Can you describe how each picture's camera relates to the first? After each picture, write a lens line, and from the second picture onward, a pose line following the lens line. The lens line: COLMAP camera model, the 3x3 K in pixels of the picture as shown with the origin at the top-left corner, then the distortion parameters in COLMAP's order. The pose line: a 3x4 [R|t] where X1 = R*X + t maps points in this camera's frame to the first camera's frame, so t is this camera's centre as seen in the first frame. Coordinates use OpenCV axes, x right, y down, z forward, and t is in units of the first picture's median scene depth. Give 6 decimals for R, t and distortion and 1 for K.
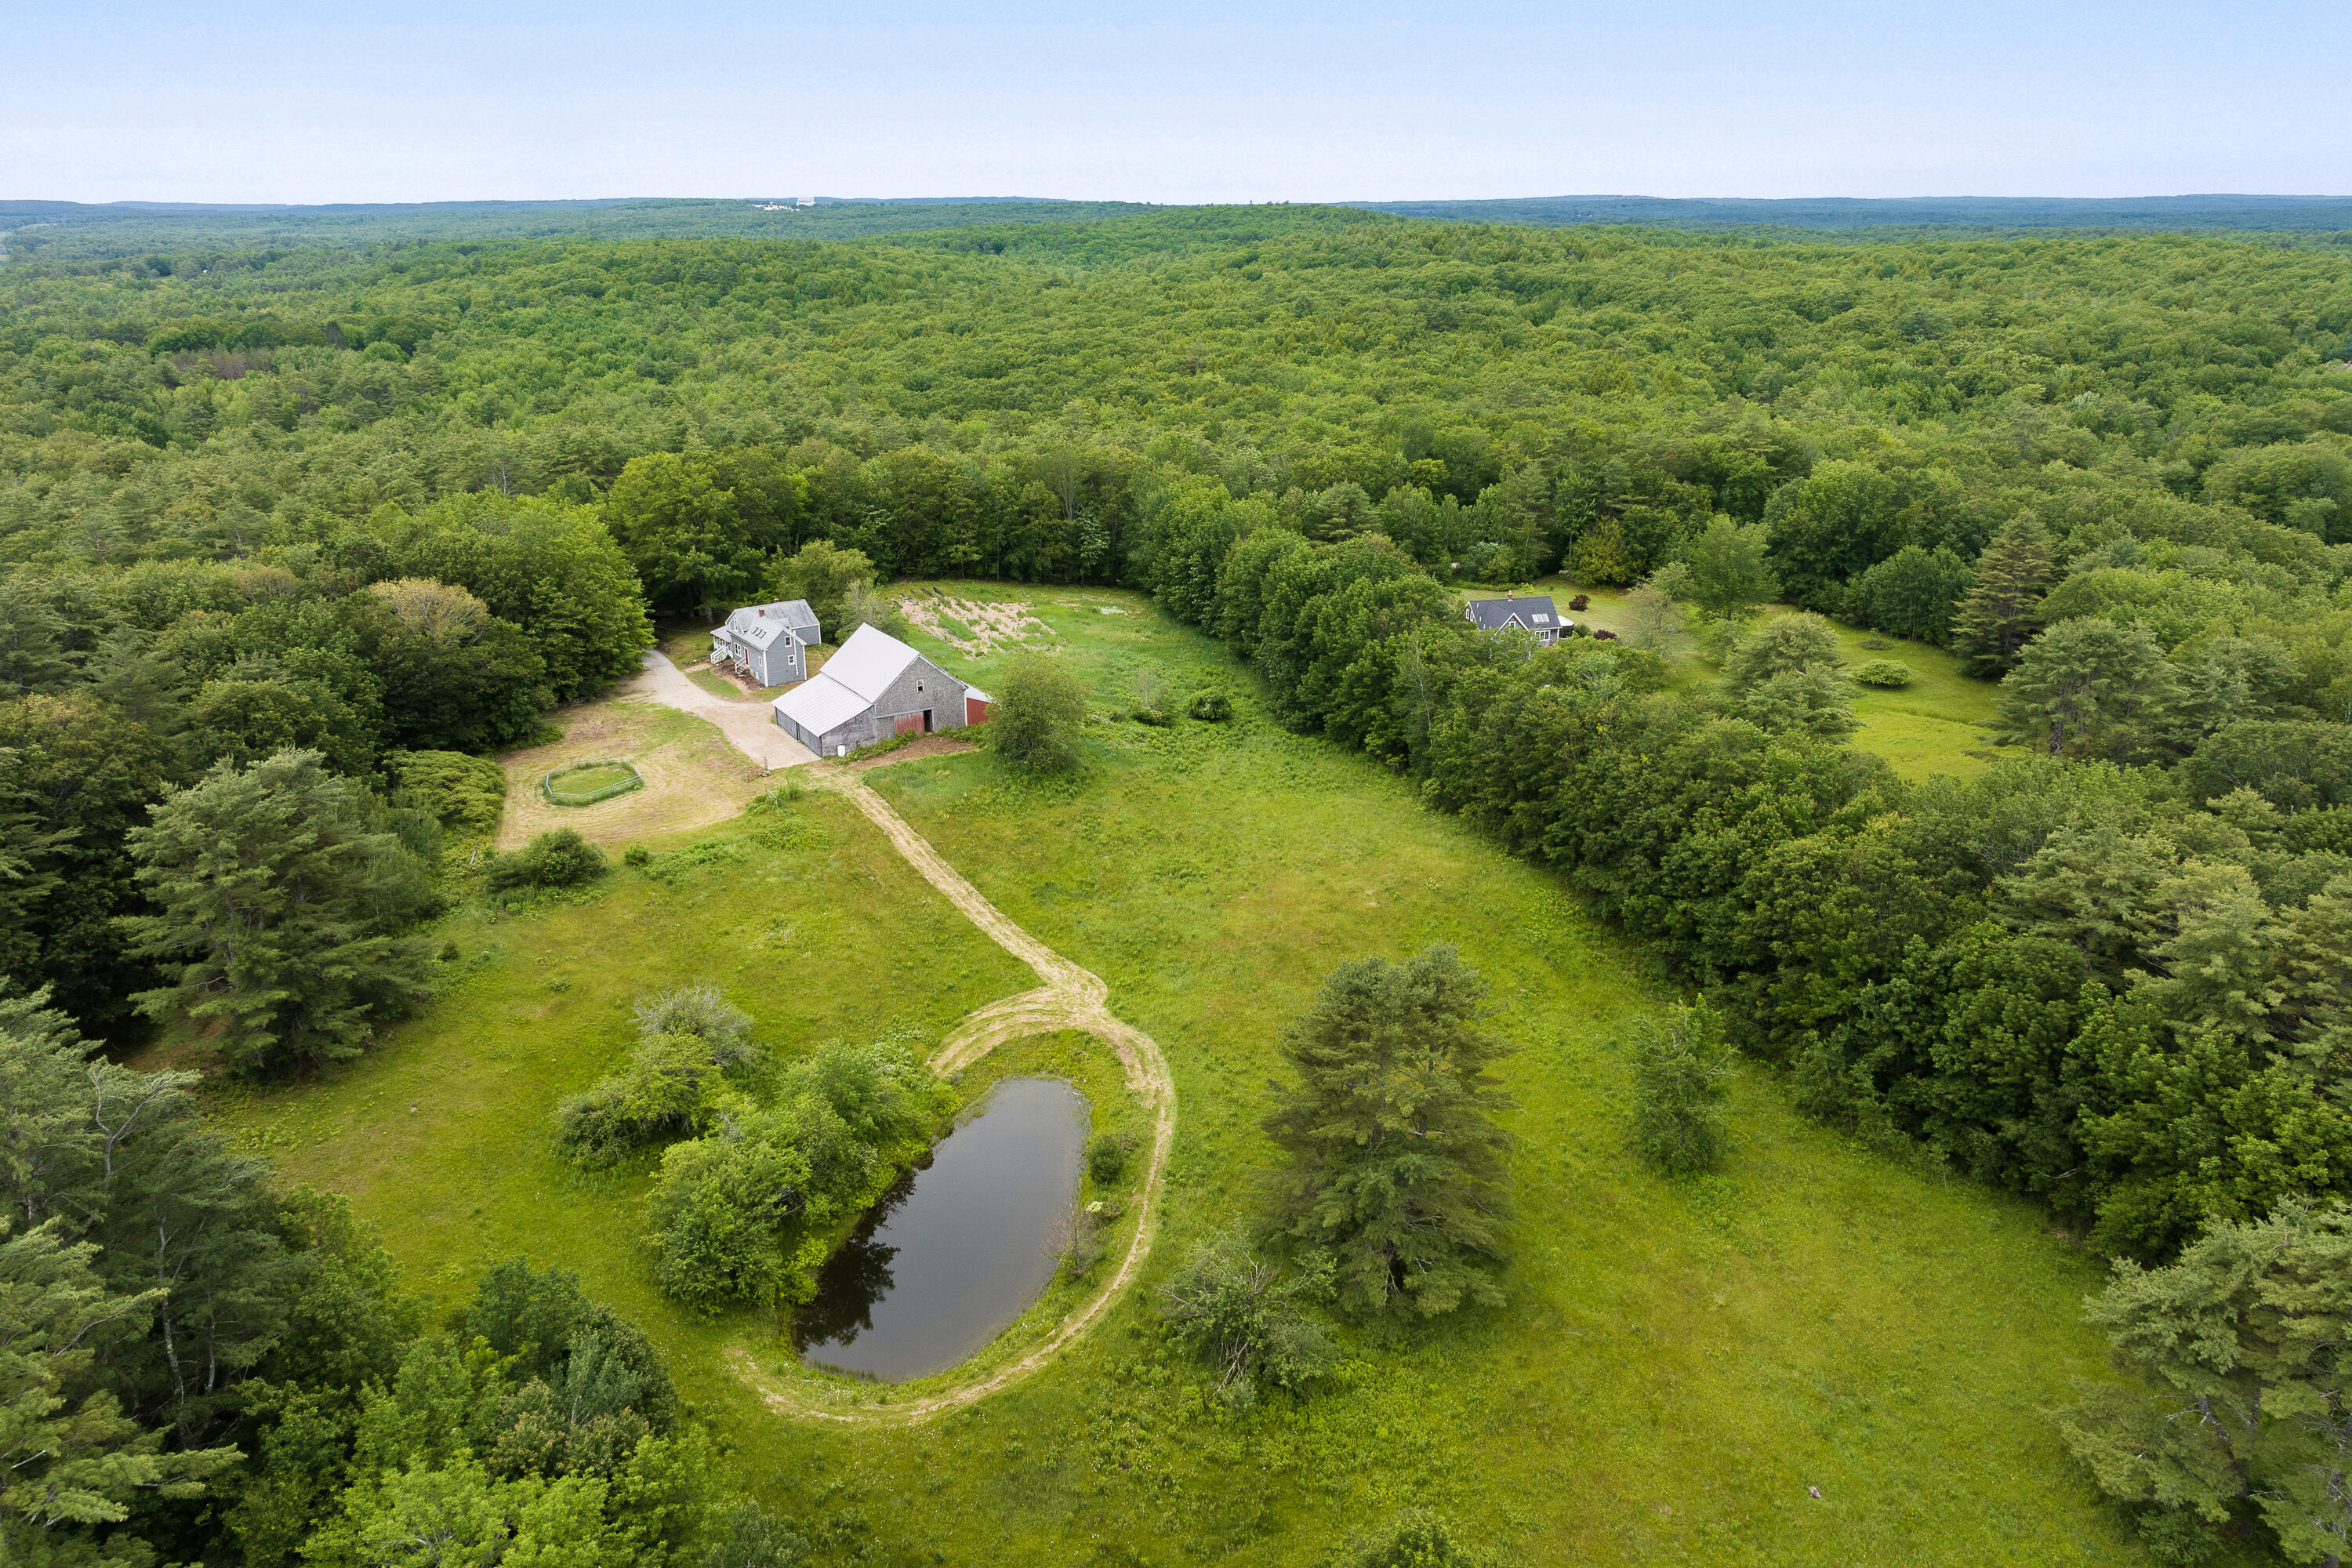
lens RADIAL K [[1625.4, 0, 1175.3], [0, 1625.4, 785.4], [0, 0, 1]] dist [0.018756, -0.003848]
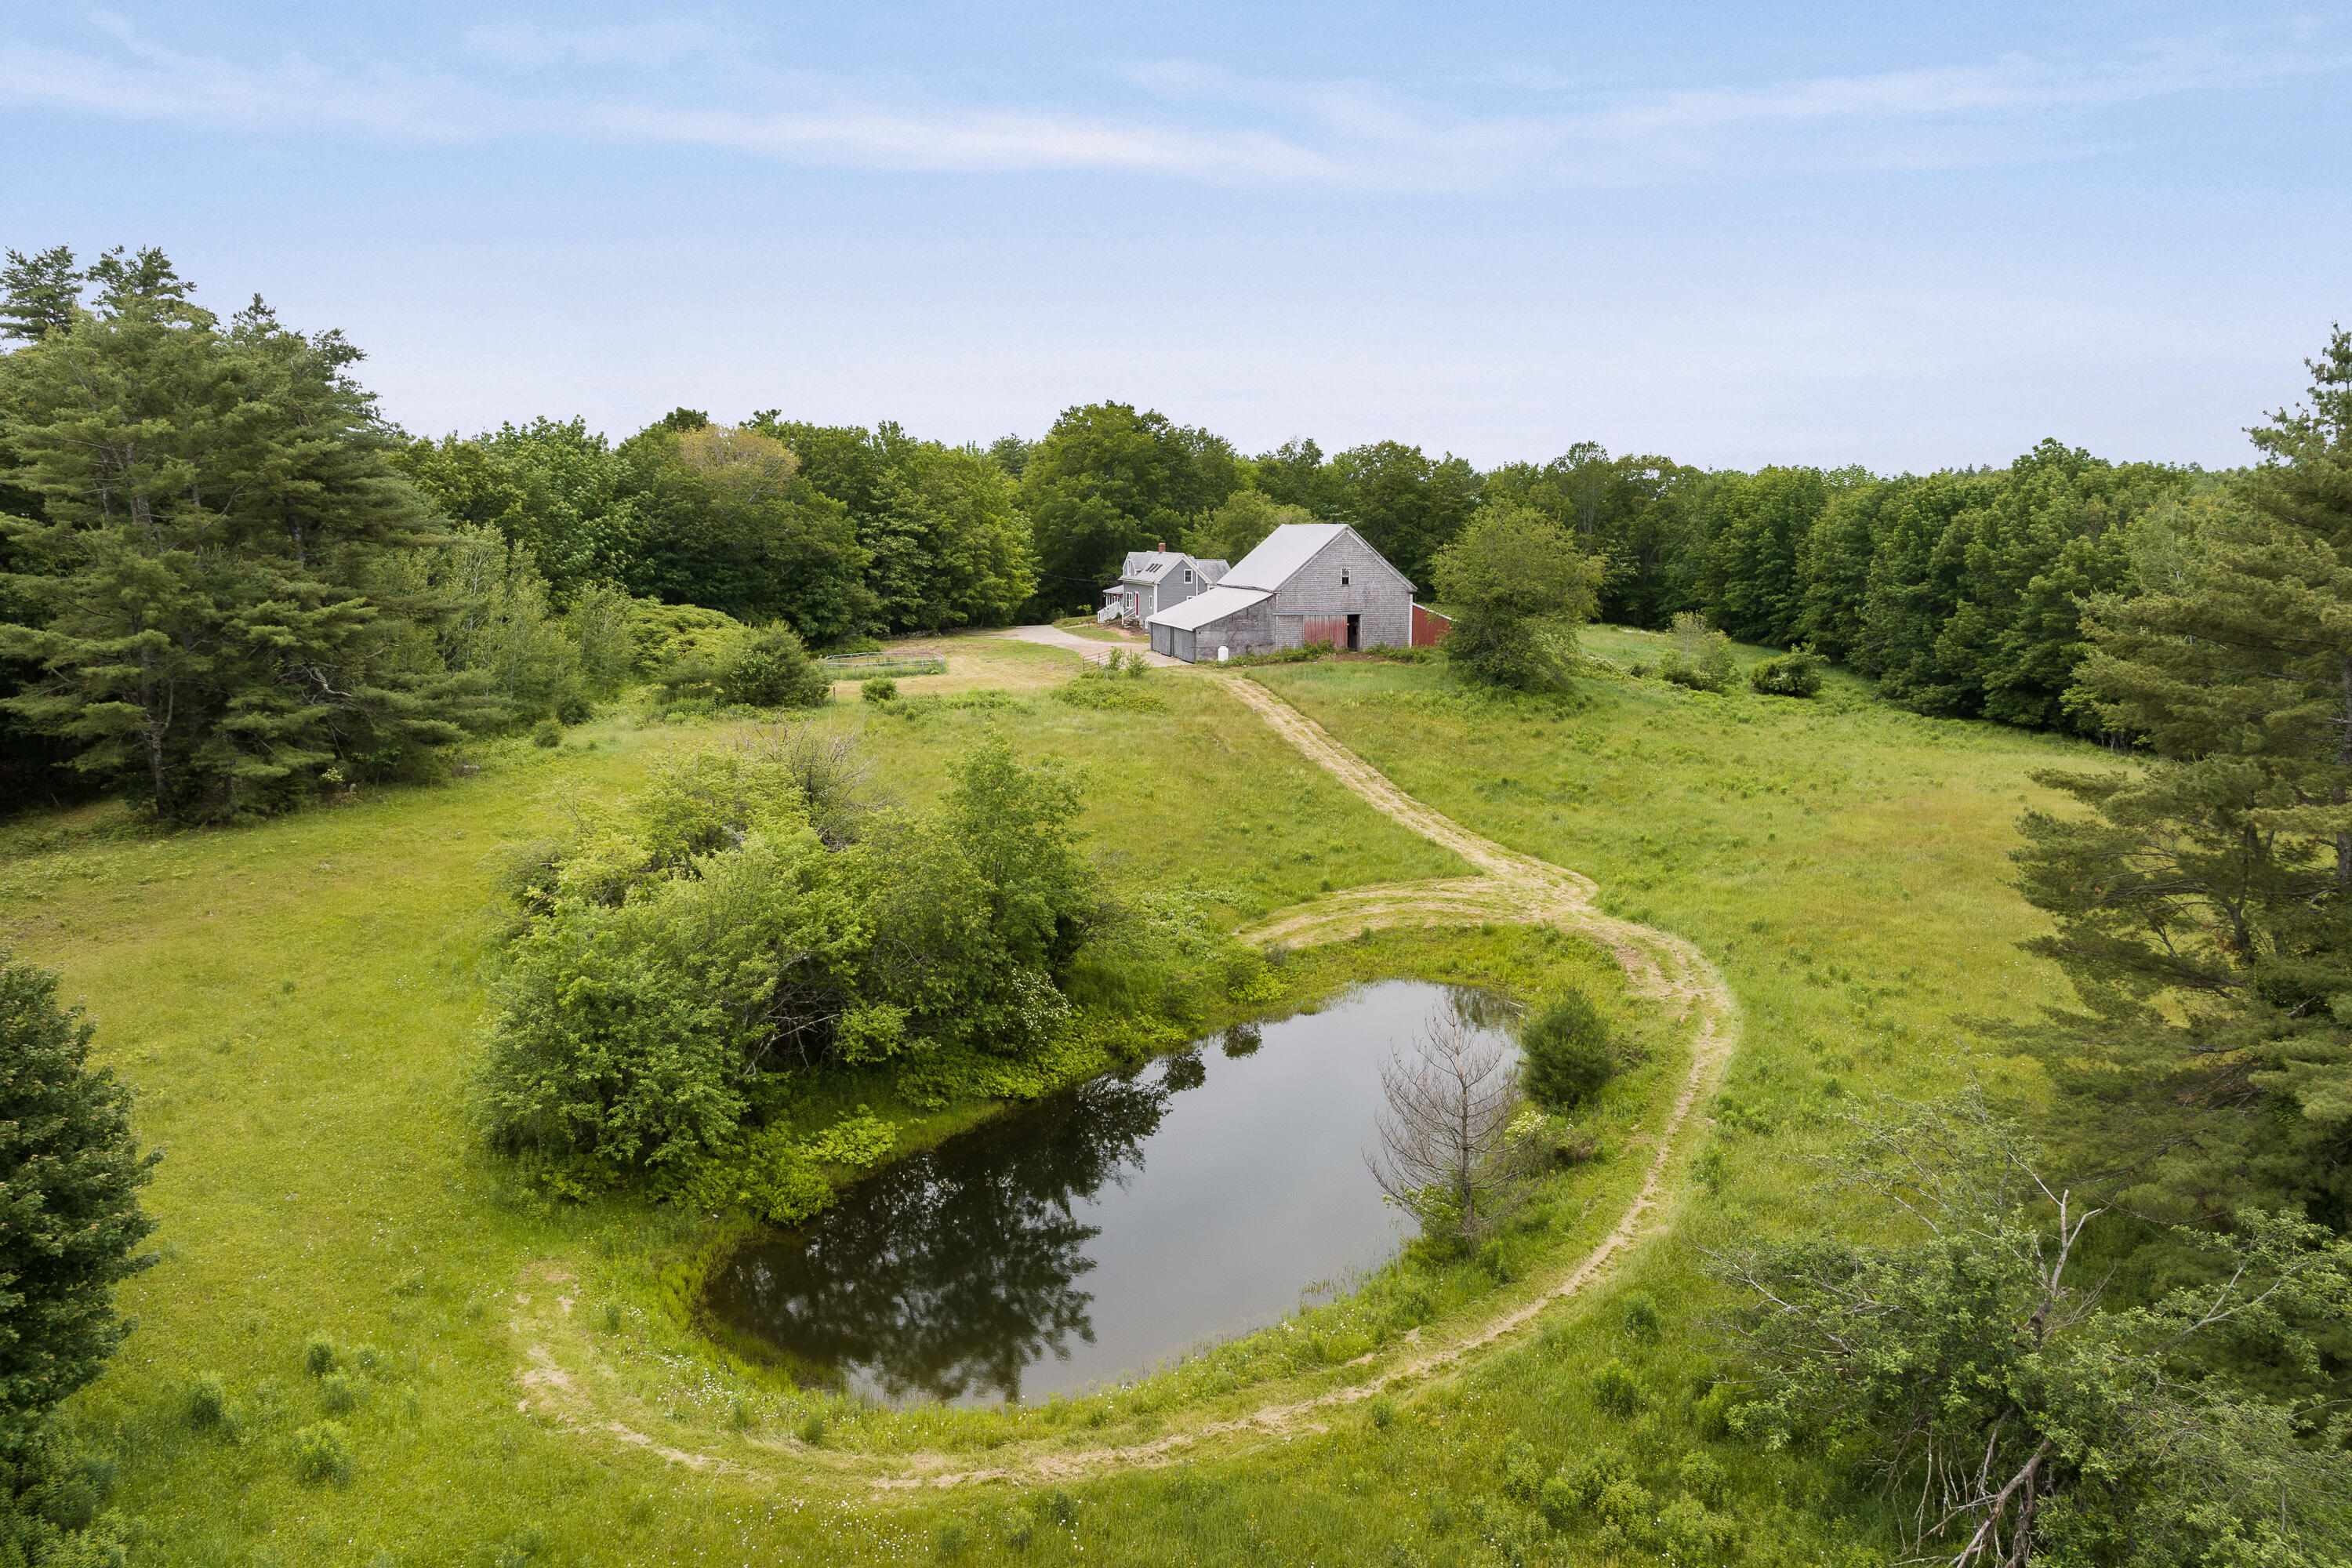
lens RADIAL K [[1625.4, 0, 1180.4], [0, 1625.4, 784.0], [0, 0, 1]] dist [0.018756, -0.003848]
pose [[0.949884, 0.041157, -0.309881, -0.008391], [-0.101226, 0.978380, -0.180349, 0.201354], [0.295758, 0.202679, 0.933514, 0.460236]]
